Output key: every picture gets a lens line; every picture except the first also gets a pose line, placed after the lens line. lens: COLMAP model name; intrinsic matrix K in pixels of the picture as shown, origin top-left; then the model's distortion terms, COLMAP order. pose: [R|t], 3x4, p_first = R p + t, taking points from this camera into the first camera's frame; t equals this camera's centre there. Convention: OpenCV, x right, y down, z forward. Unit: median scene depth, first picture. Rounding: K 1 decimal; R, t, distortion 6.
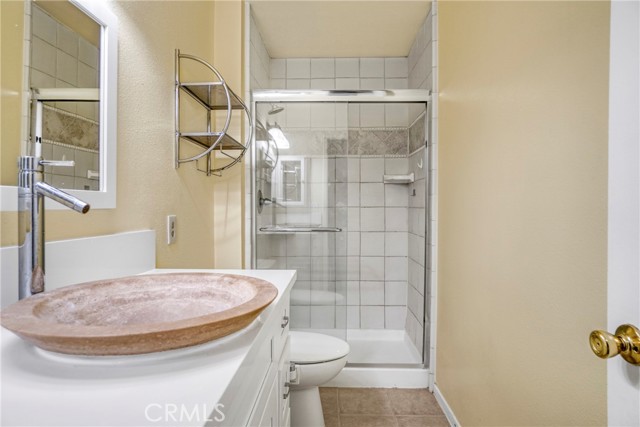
lens RADIAL K [[358.3, 0, 320.0], [0, 358.3, 213.5], [0, 0, 1]] dist [-0.004080, -0.000049]
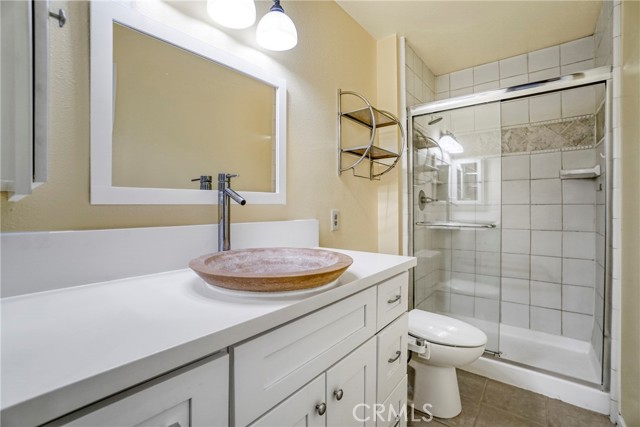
lens RADIAL K [[292.2, 0, 320.1], [0, 292.2, 210.3], [0, 0, 1]] dist [-0.043780, 0.024077]
pose [[0.811894, 0.005219, -0.583782, 0.143989], [-0.009157, 0.999951, -0.003795, 0.008604], [0.583733, 0.008427, 0.811902, 0.039804]]
